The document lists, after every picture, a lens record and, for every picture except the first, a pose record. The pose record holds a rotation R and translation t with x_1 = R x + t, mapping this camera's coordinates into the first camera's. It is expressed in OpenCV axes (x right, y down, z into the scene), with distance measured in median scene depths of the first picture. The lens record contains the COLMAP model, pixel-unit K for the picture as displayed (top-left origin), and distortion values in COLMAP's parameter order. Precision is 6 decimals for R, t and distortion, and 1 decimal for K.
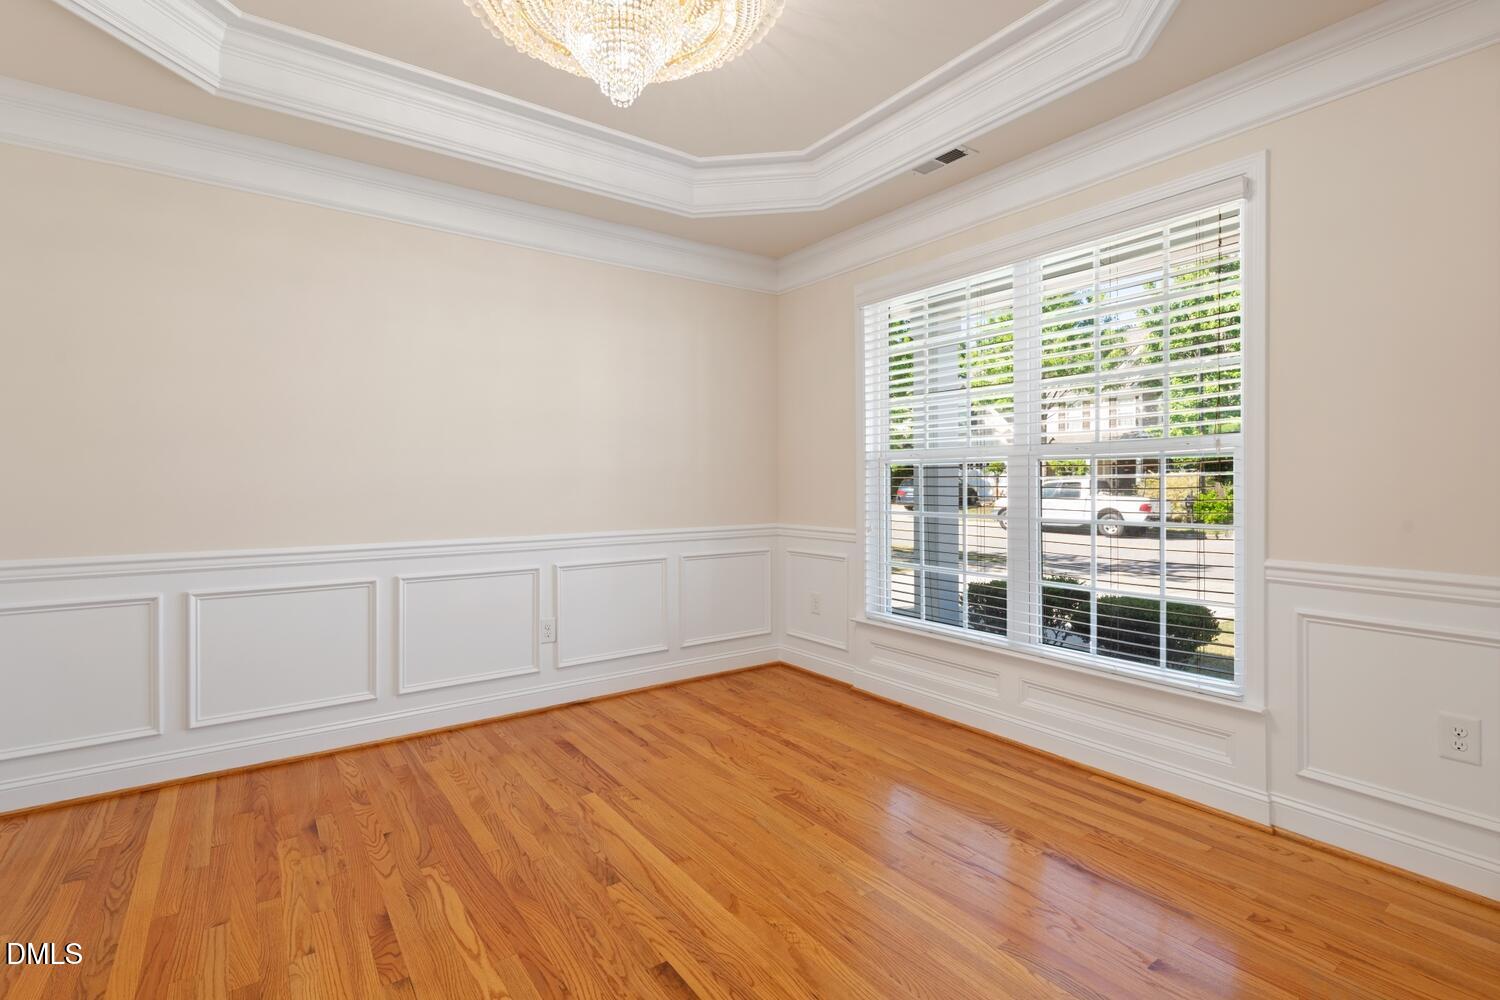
lens RADIAL K [[696.9, 0, 750.1], [0, 696.9, 482.4], [0, 0, 1]] dist [0.007212, -0.002773]
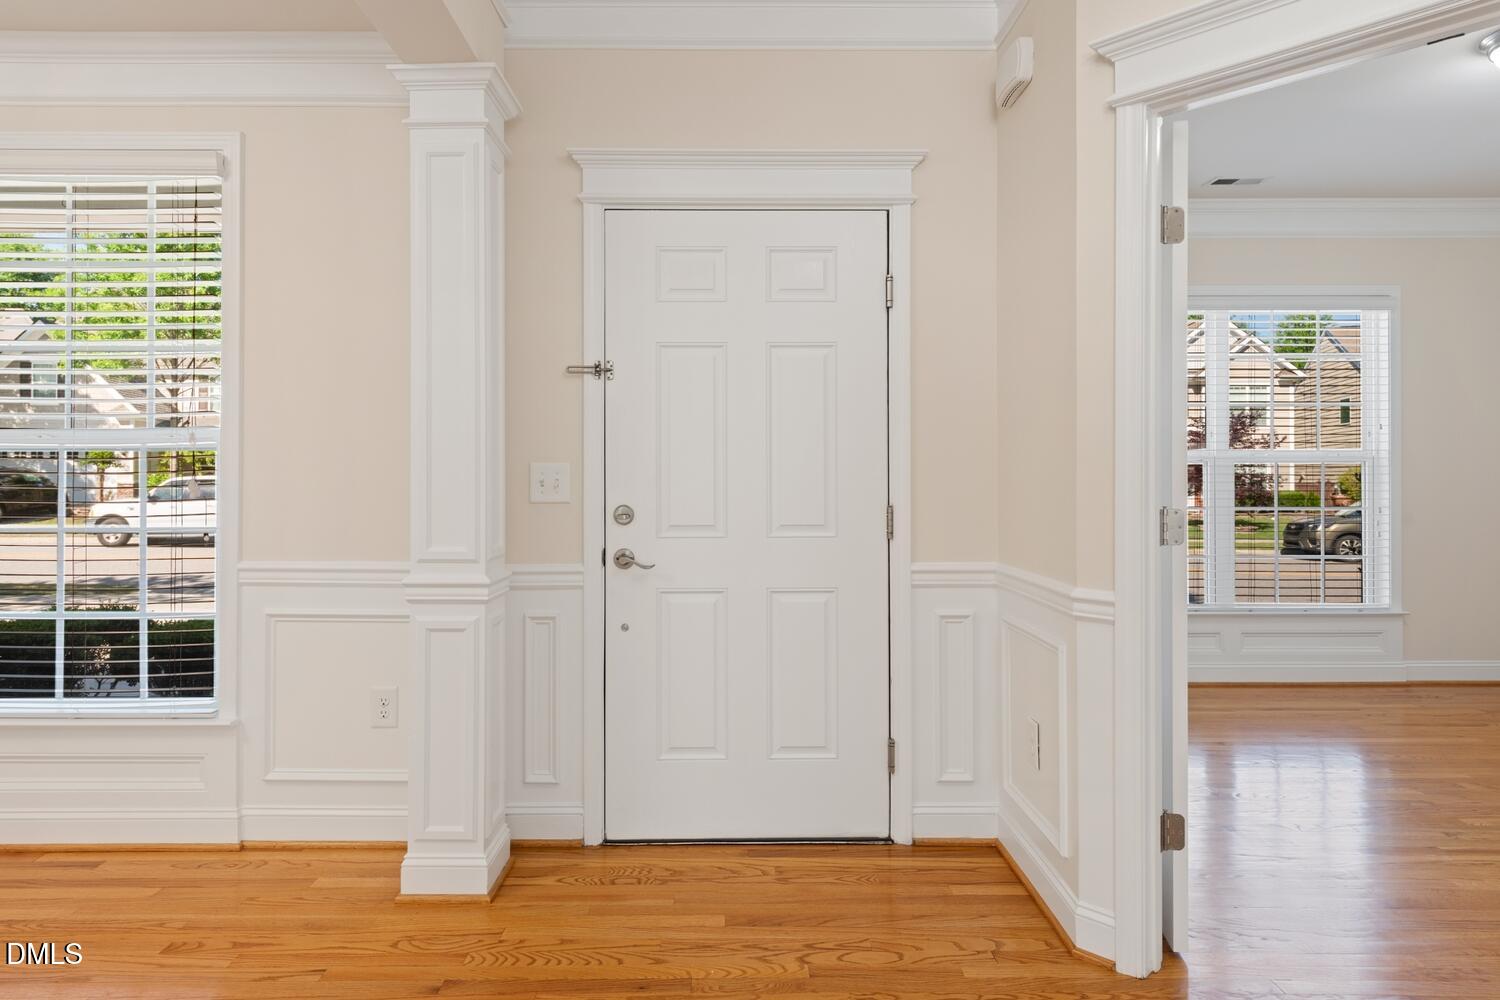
lens RADIAL K [[867.5, 0, 716.2], [0, 867.5, 471.2], [0, 0, 1]] dist [0.014421, -0.001928]
pose [[0.591218, 0.009336, 0.806458, 0.144433], [-0.001449, 0.999944, -0.010515, -0.001152], [-0.806511, 0.005048, 0.591198, -0.196730]]
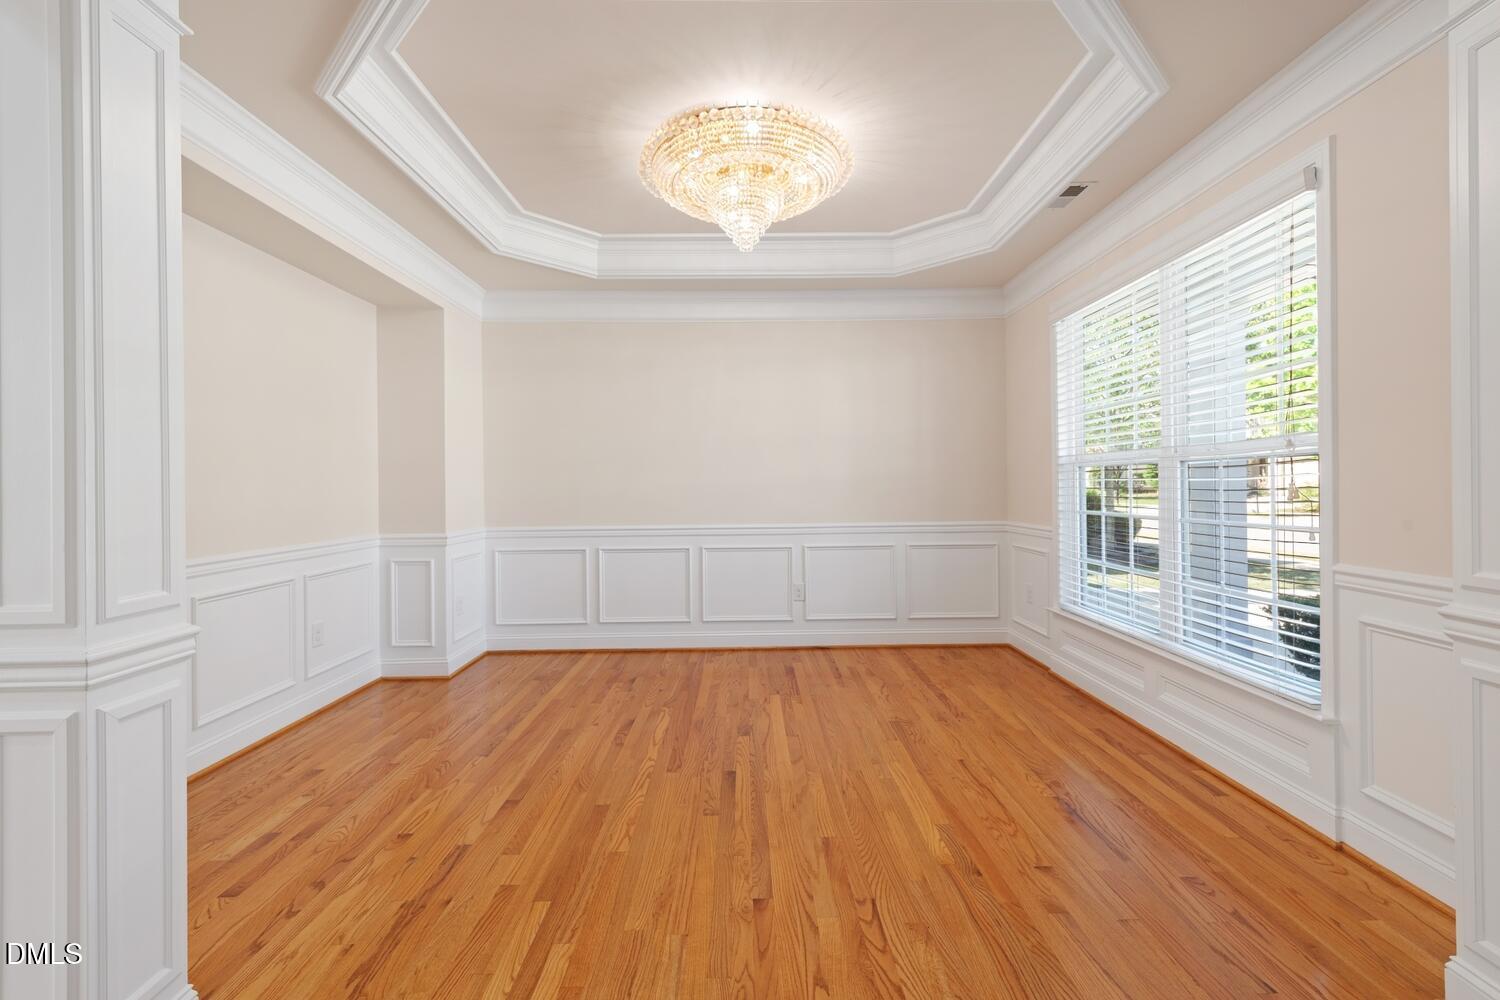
lens RADIAL K [[657.5, 0, 753.3], [0, 657.5, 487.0], [0, 0, 1]] dist [0.000421, -0.000962]
pose [[0.815187, -0.004991, -0.579176, 0.535404], [0.007741, 0.999967, 0.002279, -0.002476], [0.579146, -0.006342, 0.815199, -0.169480]]
